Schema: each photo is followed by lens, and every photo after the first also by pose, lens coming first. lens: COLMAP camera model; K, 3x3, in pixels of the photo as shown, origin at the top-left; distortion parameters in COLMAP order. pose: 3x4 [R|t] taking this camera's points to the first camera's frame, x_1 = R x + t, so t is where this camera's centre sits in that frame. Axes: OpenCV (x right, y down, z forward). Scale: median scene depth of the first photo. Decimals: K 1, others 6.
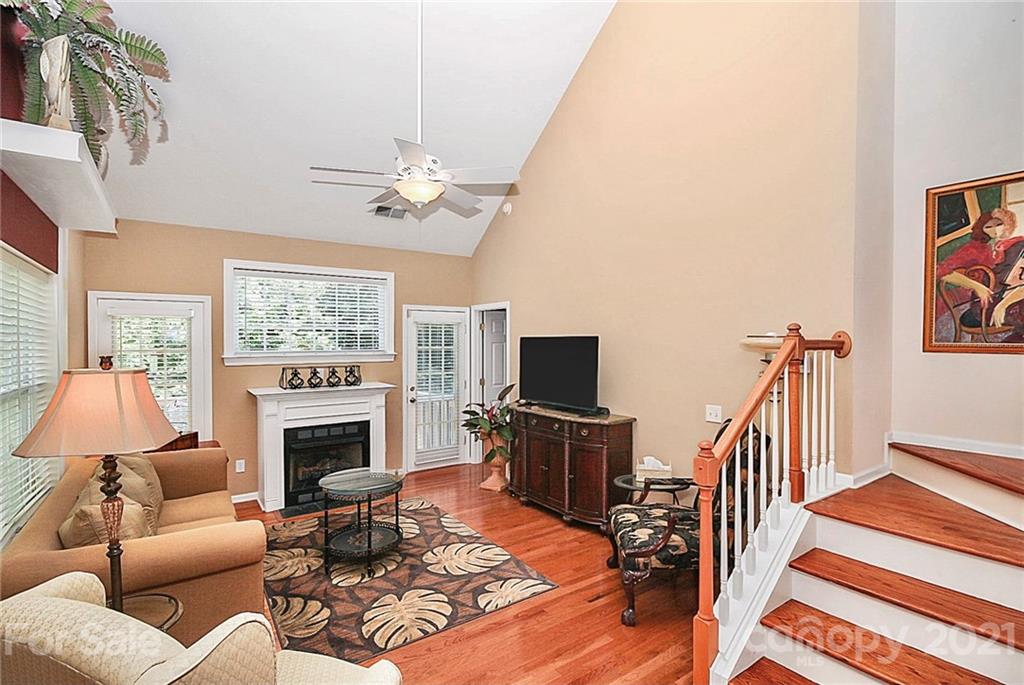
lens RADIAL K [[488.7, 0, 512.0], [0, 488.7, 342.5], [0, 0, 1]] dist [-0.003115, -0.000355]
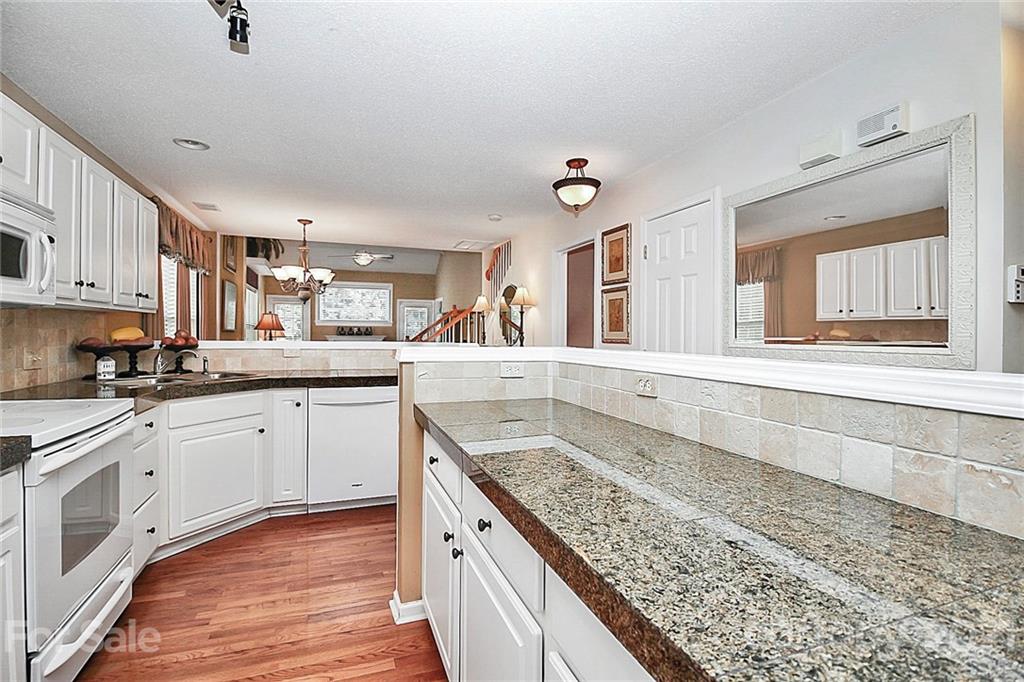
lens RADIAL K [[484.1, 0, 528.5], [0, 484.1, 333.4], [0, 0, 1]] dist [0.000259, -0.000142]
pose [[0.971799, 0.005893, -0.235735, 1.367620], [-0.005466, 0.999982, 0.002465, 0.102565], [0.235746, -0.001107, 0.971814, -1.468590]]
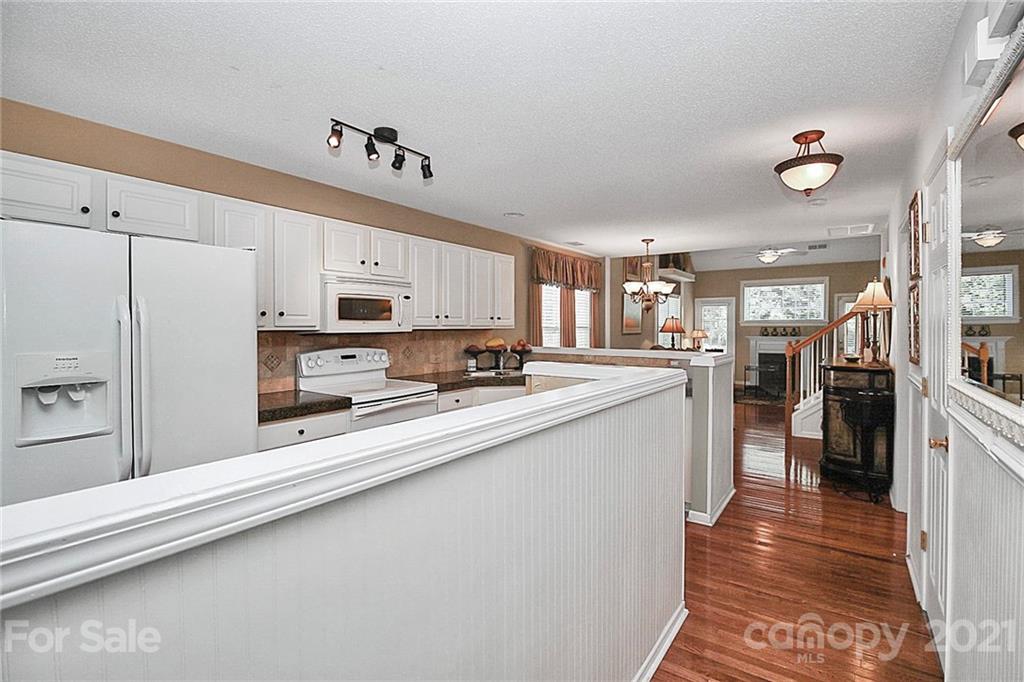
lens RADIAL K [[484.1, 0, 511.2], [0, 484.1, 329.3], [0, 0, 1]] dist [-0.001800, -0.000557]
pose [[0.333330, 0.005549, -0.942794, 1.787961], [0.002615, 0.999973, 0.006810, 0.062323], [0.942807, -0.004735, 0.333306, -1.194490]]
